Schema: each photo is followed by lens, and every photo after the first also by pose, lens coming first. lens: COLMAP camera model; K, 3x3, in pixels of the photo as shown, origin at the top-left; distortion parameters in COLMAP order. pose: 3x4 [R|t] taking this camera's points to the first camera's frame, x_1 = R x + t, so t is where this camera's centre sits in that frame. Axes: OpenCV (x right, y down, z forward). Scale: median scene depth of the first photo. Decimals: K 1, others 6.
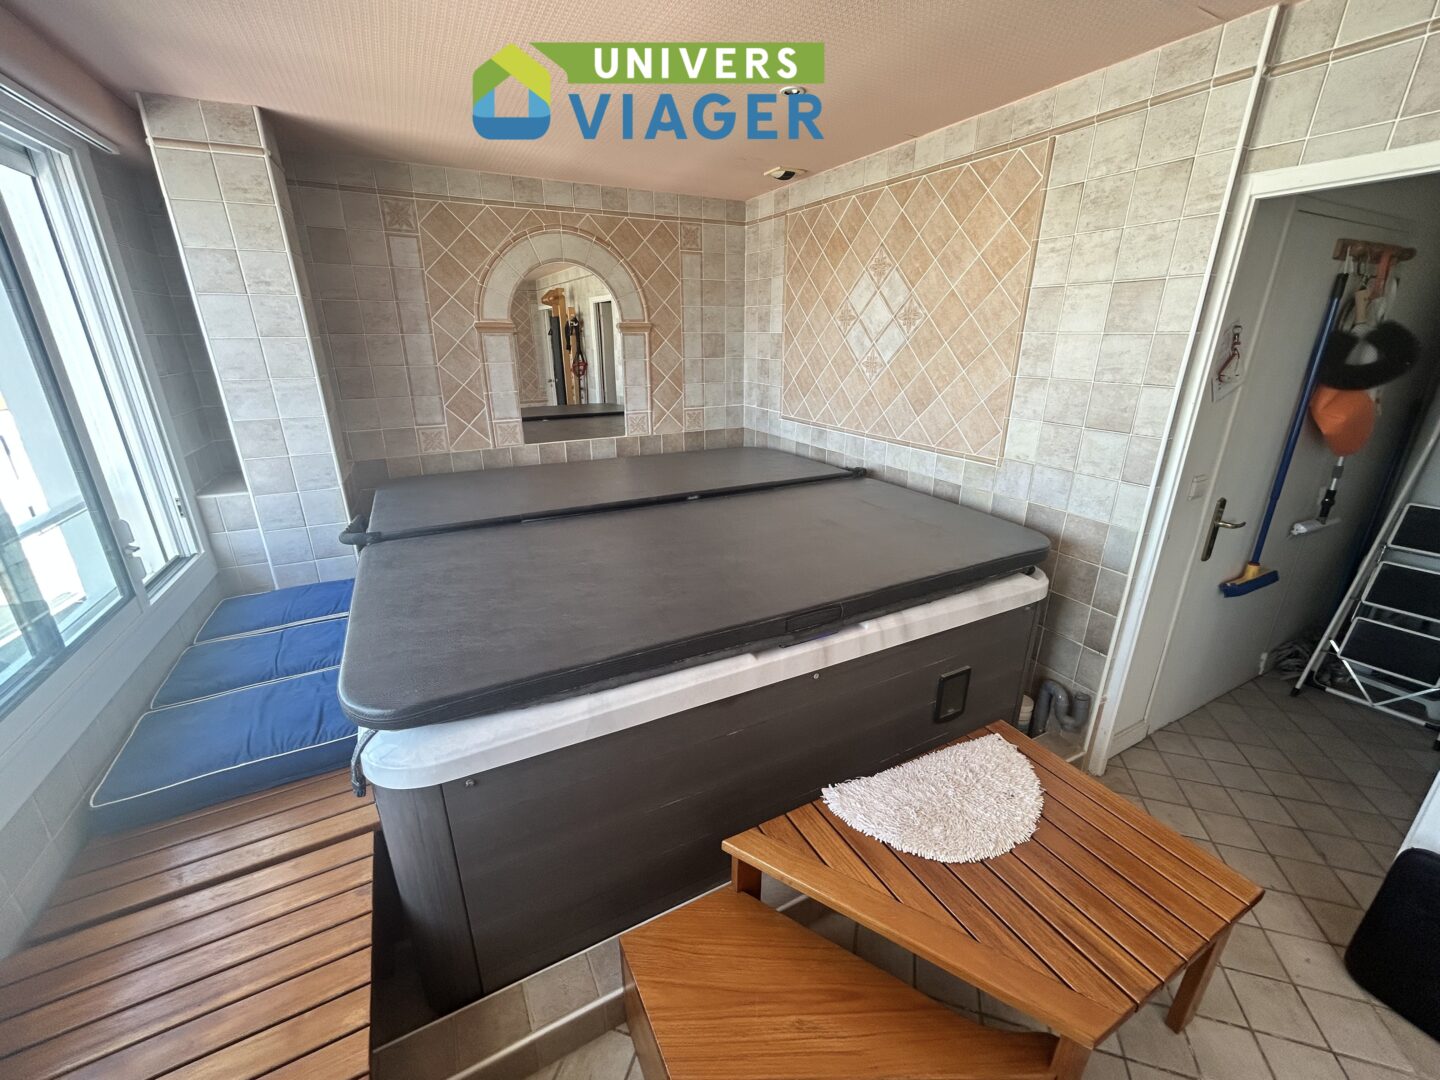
lens RADIAL K [[585.8, 0, 721.4], [0, 585.8, 537.9], [0, 0, 1]] dist [-0.001782, 0.002253]
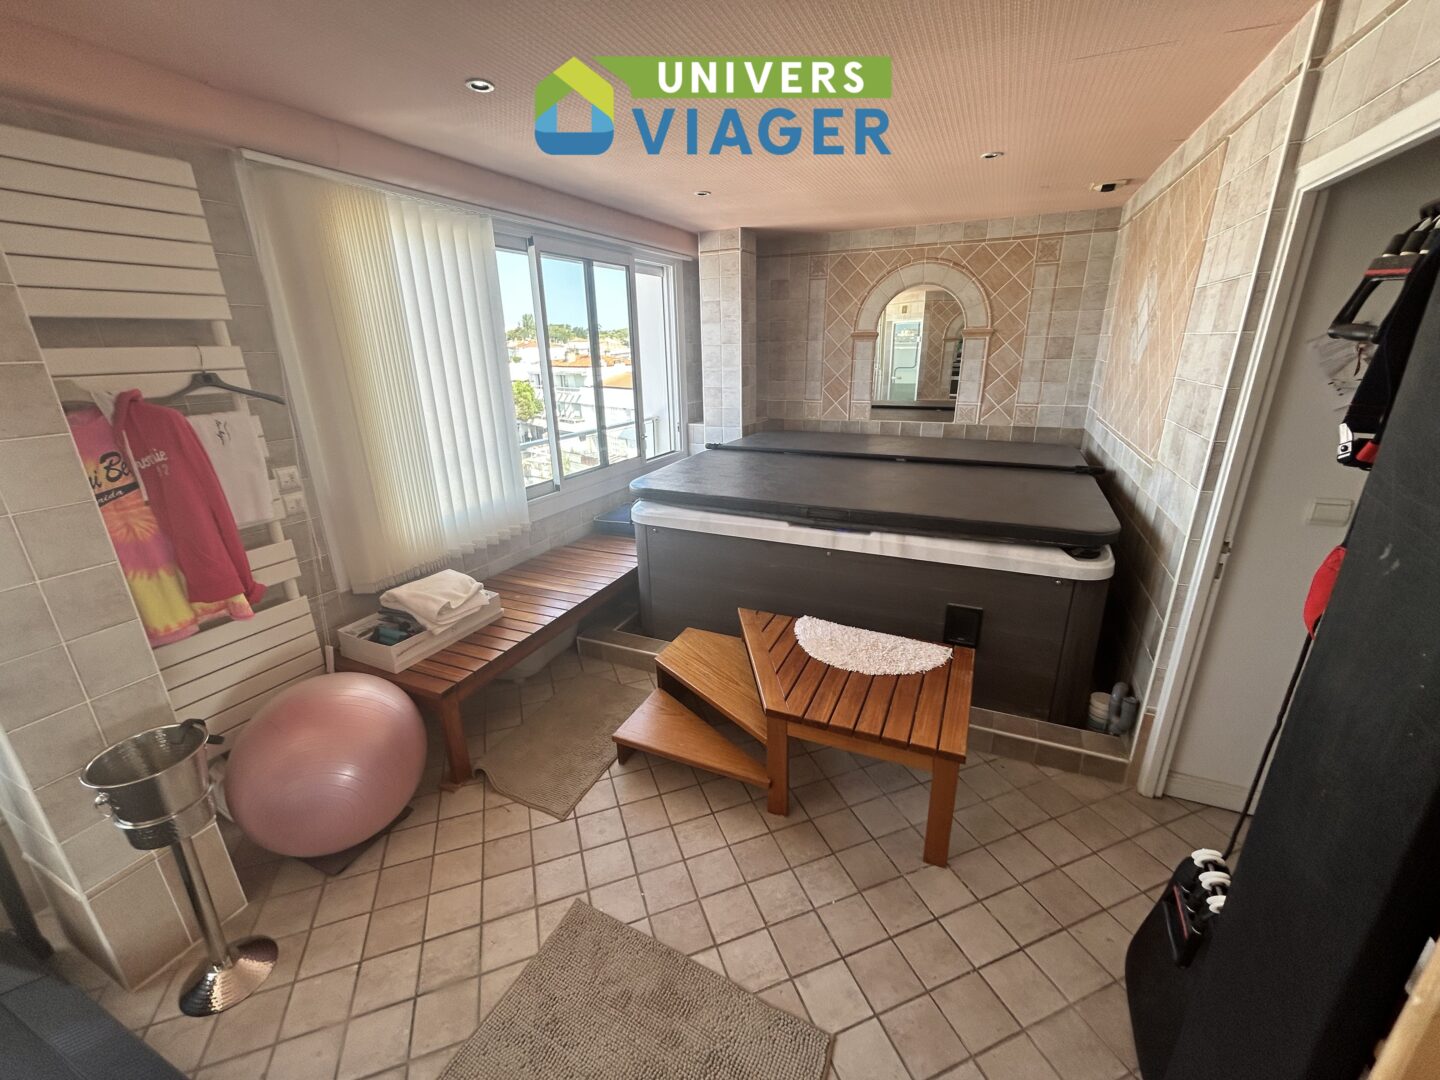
lens RADIAL K [[585.8, 0, 721.4], [0, 585.8, 537.9], [0, 0, 1]] dist [-0.001782, 0.002253]
pose [[0.613808, 0.241368, -0.751653, 0.584583], [-0.246145, 0.963165, 0.108283, 0.047102], [0.750102, 0.118551, 0.650610, -0.132235]]
